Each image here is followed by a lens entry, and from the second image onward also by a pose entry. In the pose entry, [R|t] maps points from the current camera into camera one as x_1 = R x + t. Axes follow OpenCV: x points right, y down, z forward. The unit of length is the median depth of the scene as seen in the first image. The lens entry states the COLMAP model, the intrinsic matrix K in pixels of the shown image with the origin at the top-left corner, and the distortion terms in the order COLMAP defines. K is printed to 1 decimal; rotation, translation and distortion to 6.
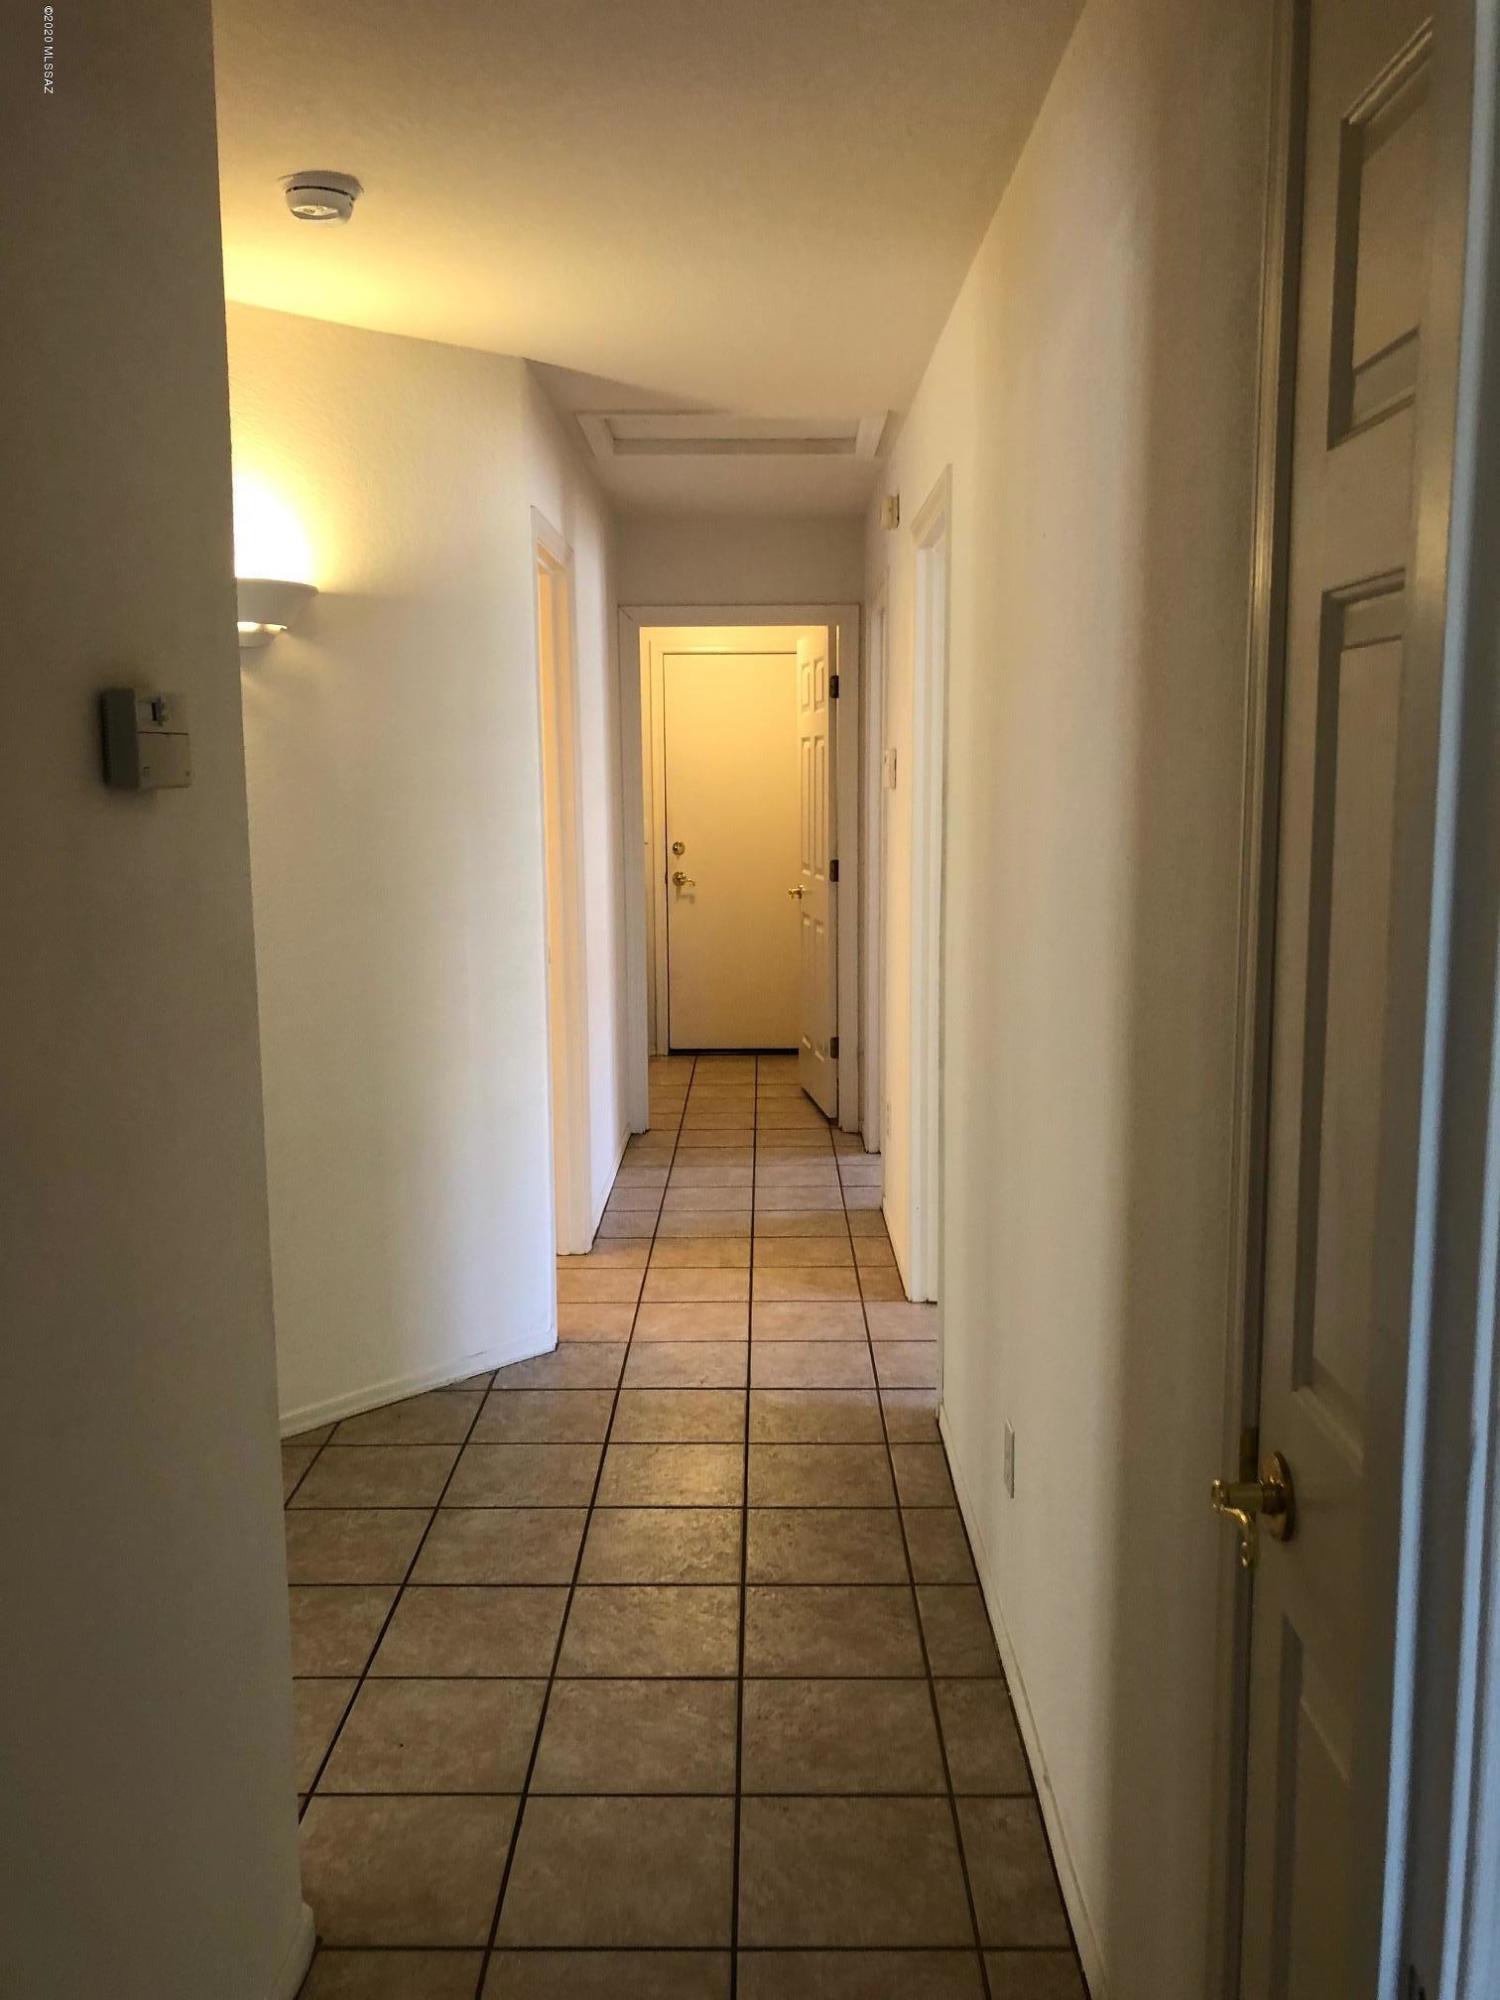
lens RADIAL K [[1646.6, 0, 750.0], [0, 1646.6, 1000.0], [0, 0, 1]] dist [0.006907, 0.003550]
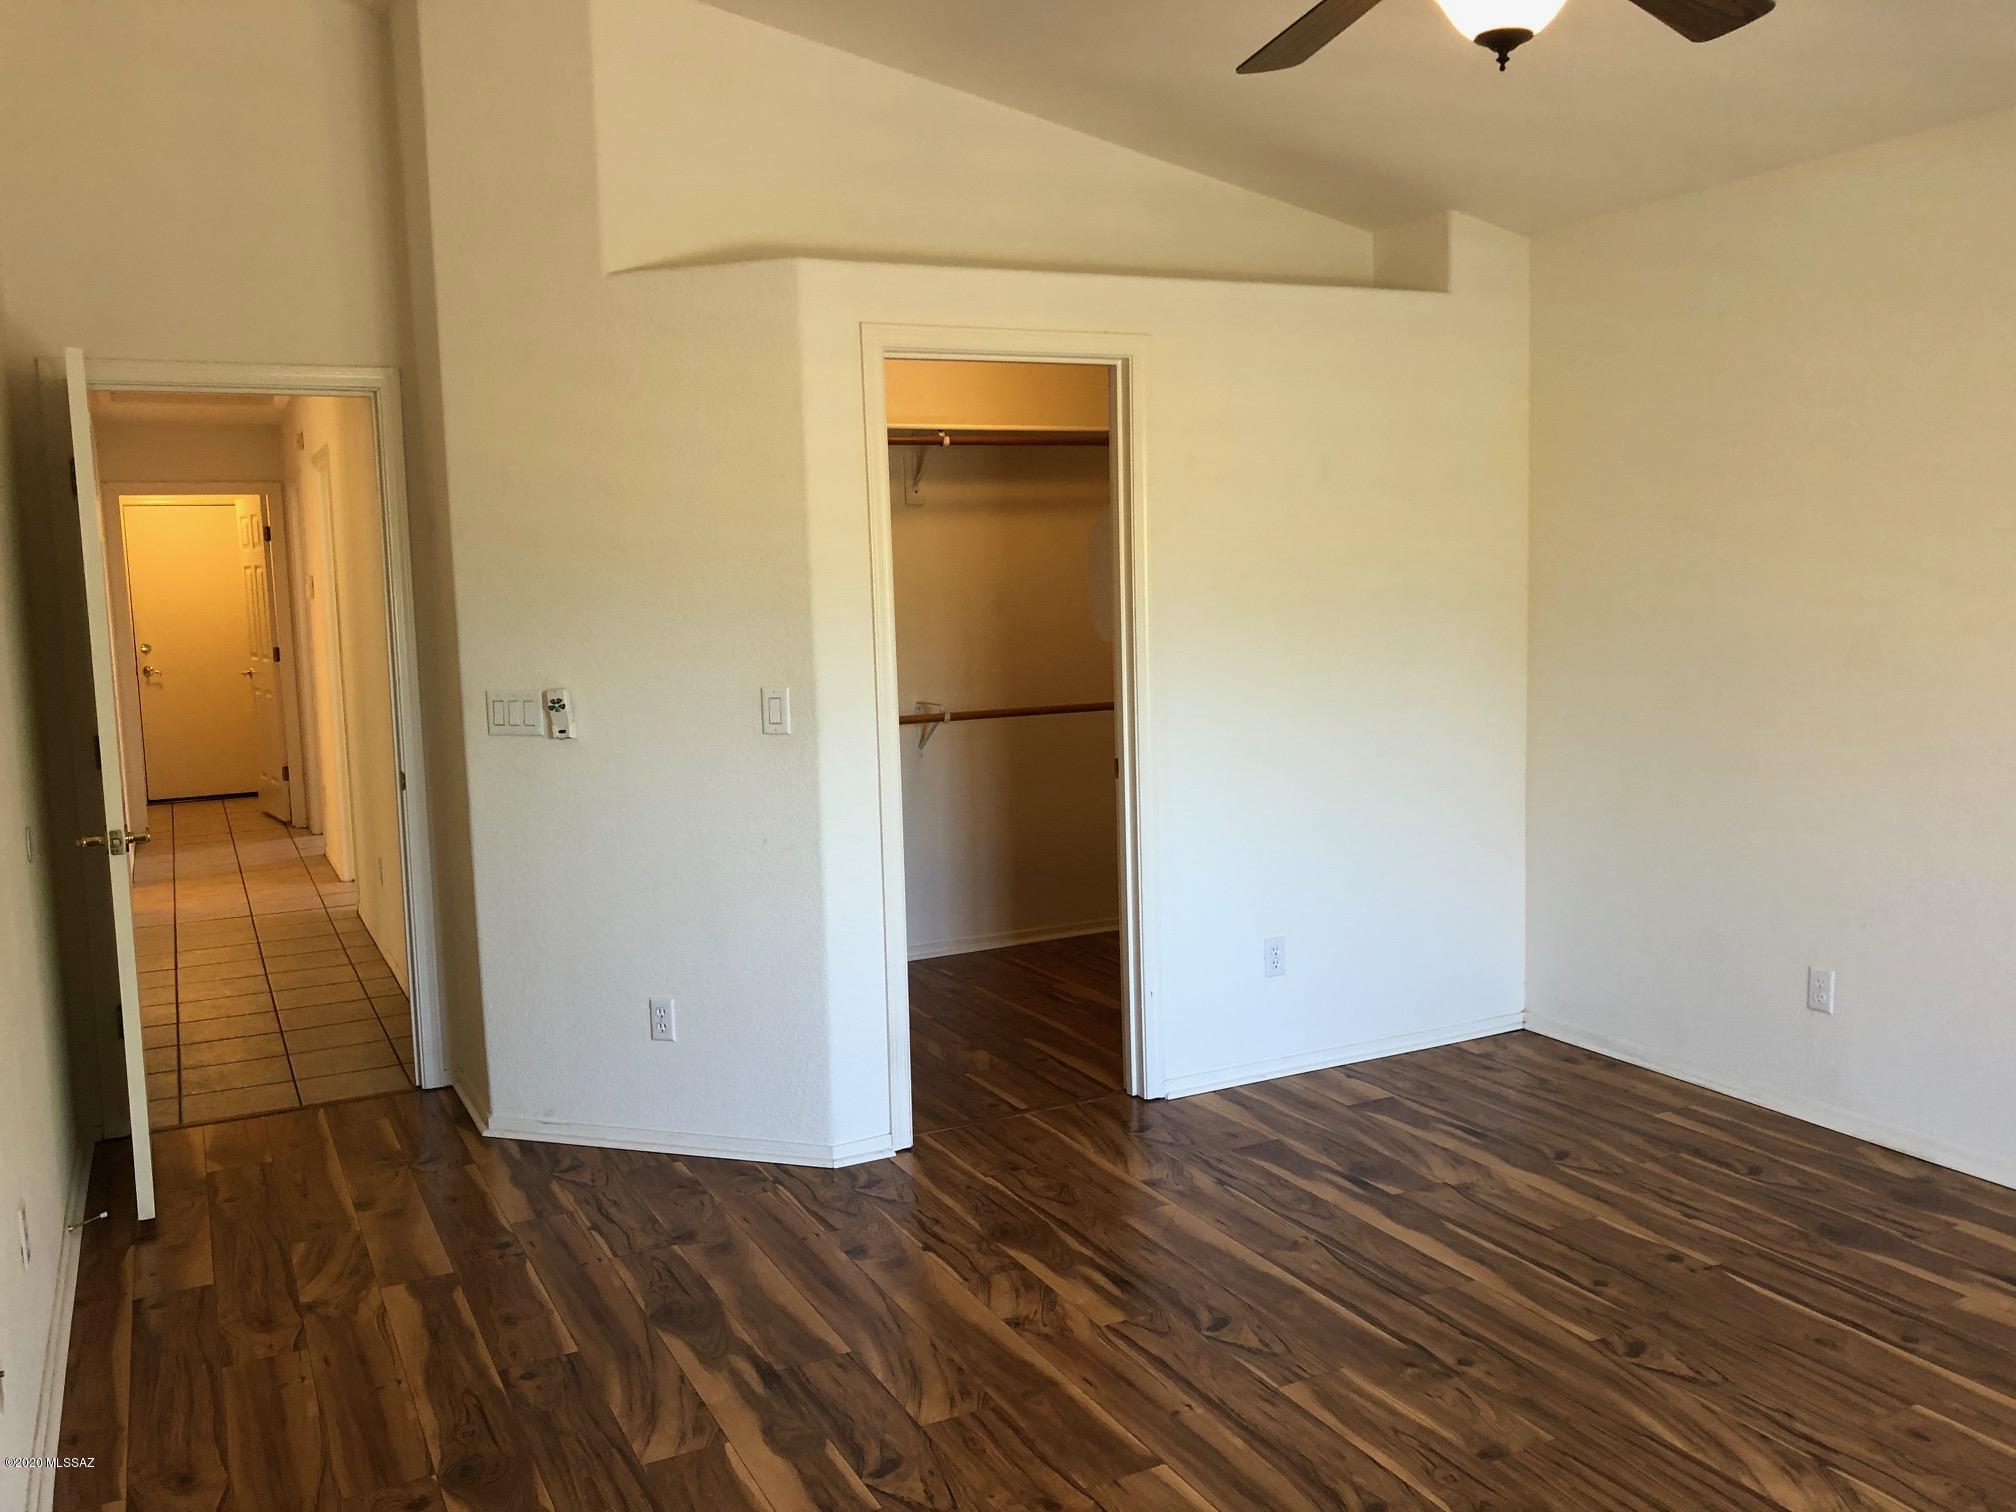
lens RADIAL K [[1659.7, 0, 1008.0], [0, 1659.7, 756.0], [0, 0, 1]] dist [0.006907, 0.003550]
pose [[0.889943, -0.067399, 0.451064, -0.045245], [0.081087, 0.996646, -0.011062, 0.084829], [-0.448805, 0.046420, 0.892423, -0.652392]]
